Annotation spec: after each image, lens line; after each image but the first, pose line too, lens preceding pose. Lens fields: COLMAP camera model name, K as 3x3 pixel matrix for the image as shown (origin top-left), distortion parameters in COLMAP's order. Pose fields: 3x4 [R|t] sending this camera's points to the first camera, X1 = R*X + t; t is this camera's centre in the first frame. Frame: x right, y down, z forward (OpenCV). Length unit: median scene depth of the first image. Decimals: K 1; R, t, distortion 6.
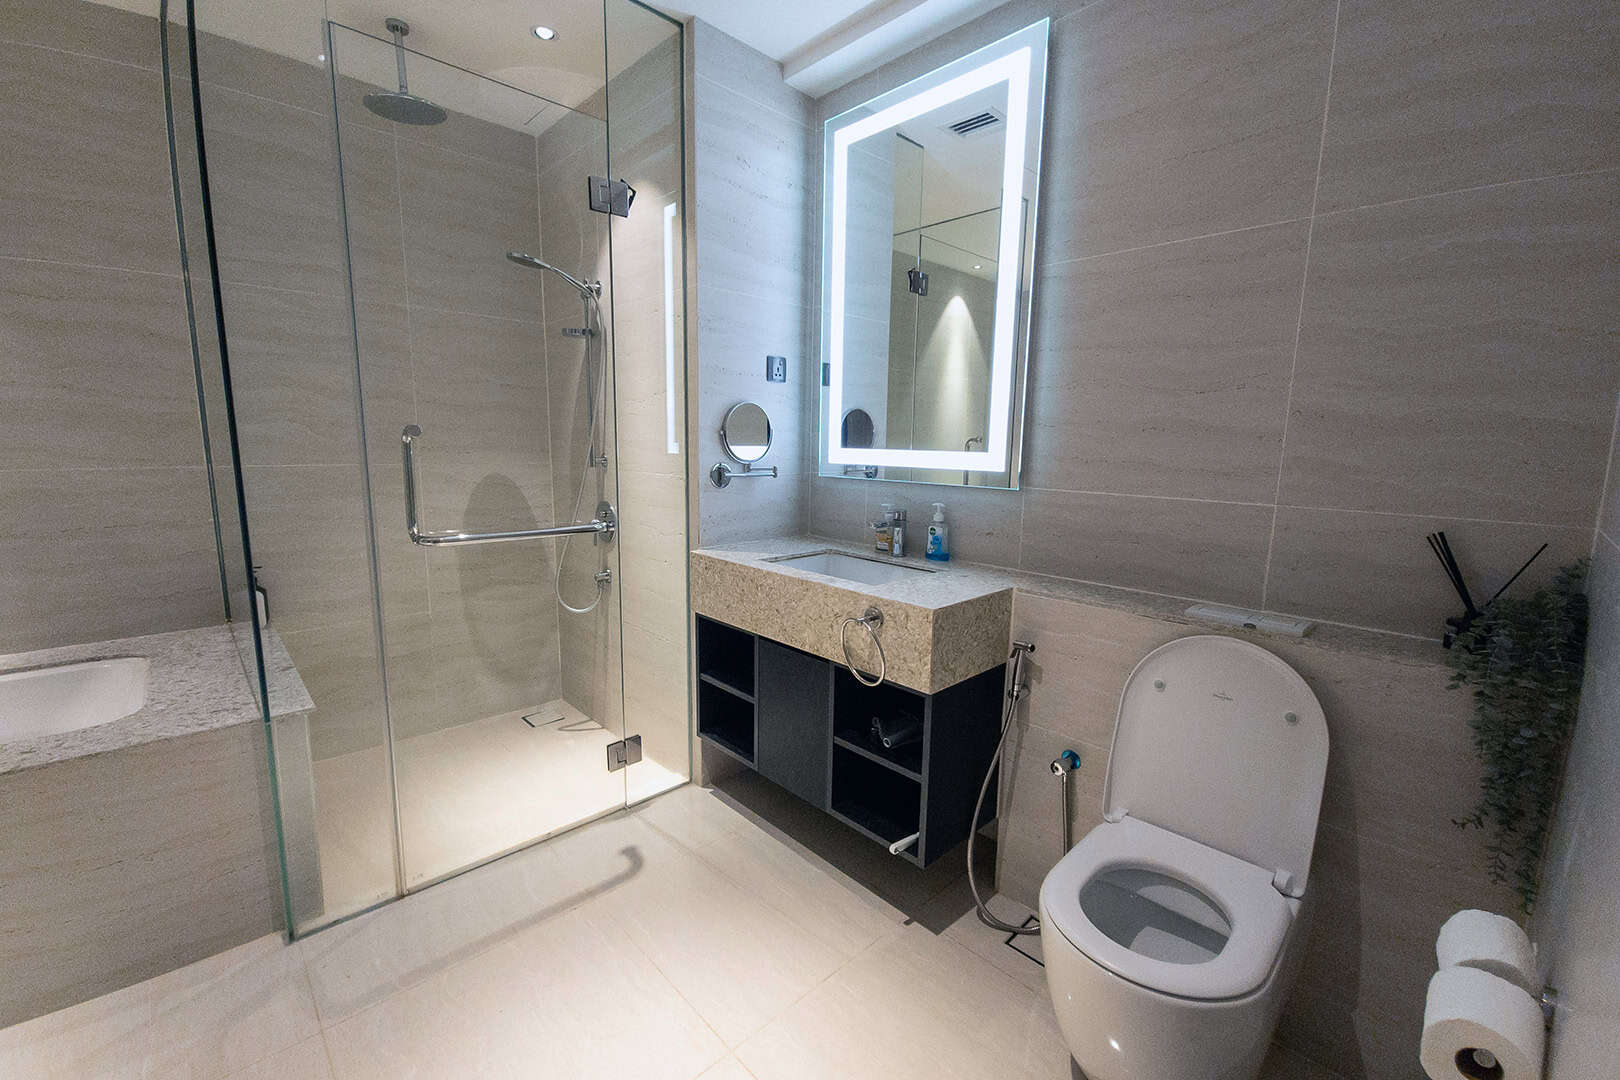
lens RADIAL K [[656.8, 0, 805.9], [0, 656.8, 534.3], [0, 0, 1]] dist [0.003416, -0.000572]
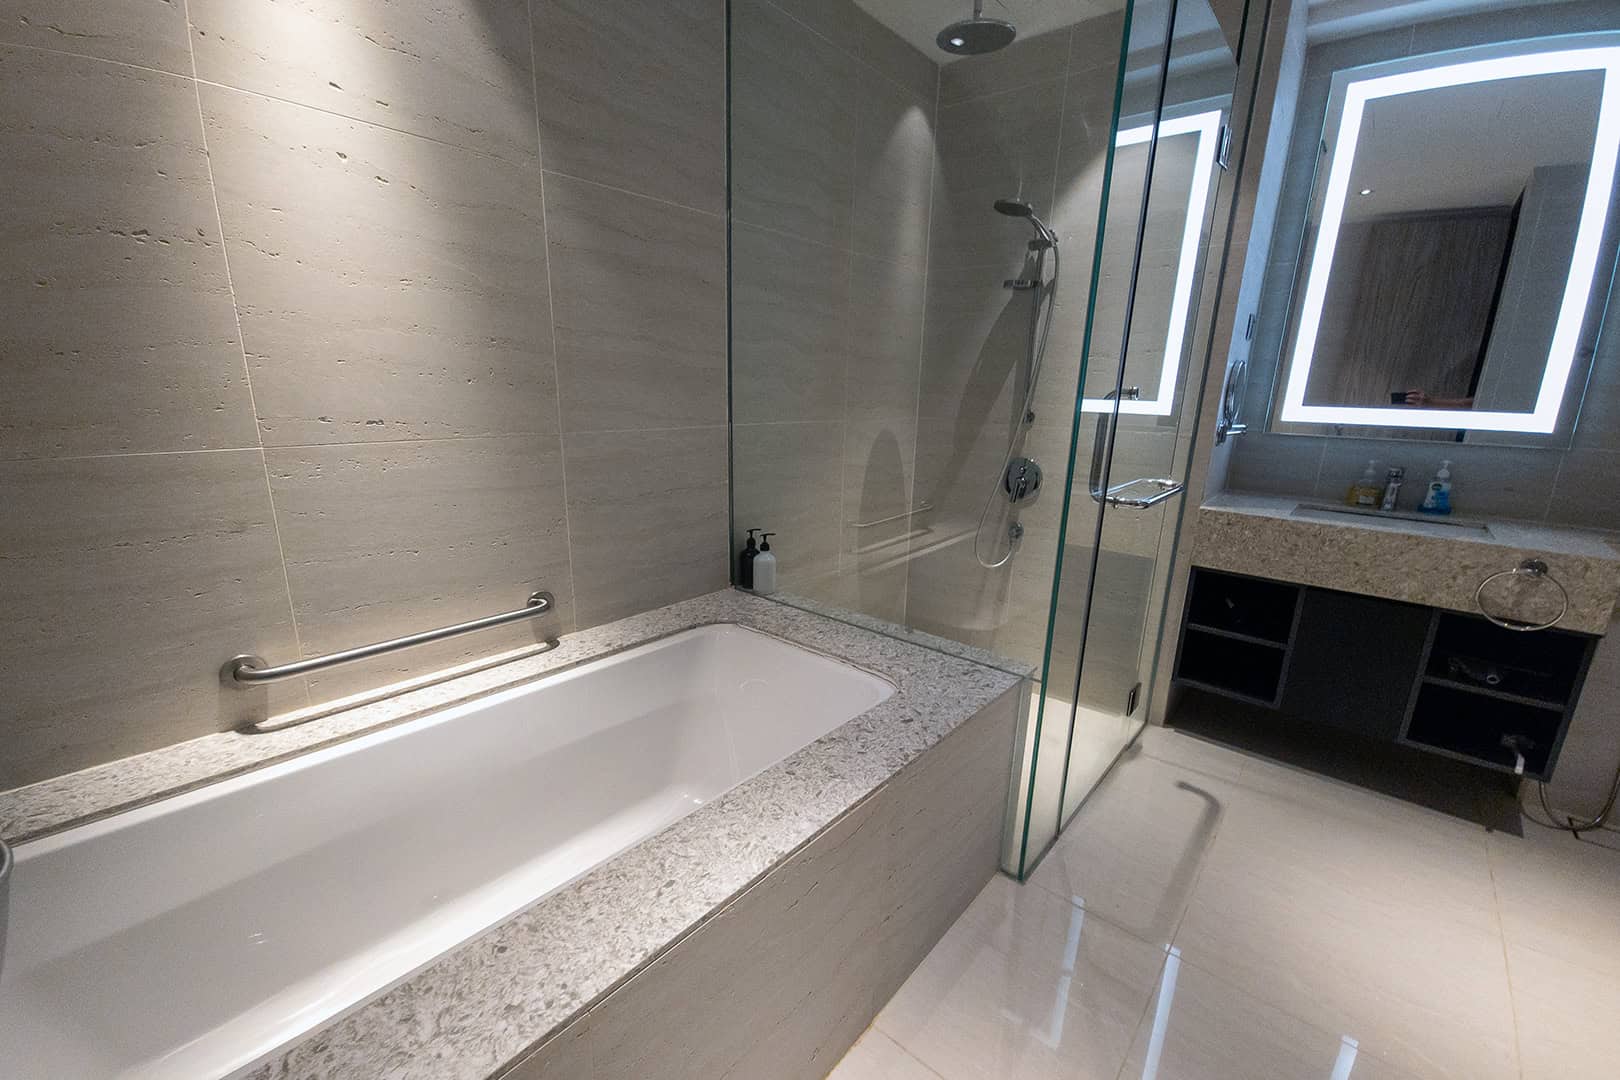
lens RADIAL K [[656.8, 0, 809.6], [0, 656.8, 546.8], [0, 0, 1]] dist [0.003416, -0.000572]
pose [[0.994279, -0.017927, 0.105301, -0.951938], [0.007129, 0.994755, 0.102042, -0.024696], [-0.106578, -0.100707, 0.989191, 0.031338]]
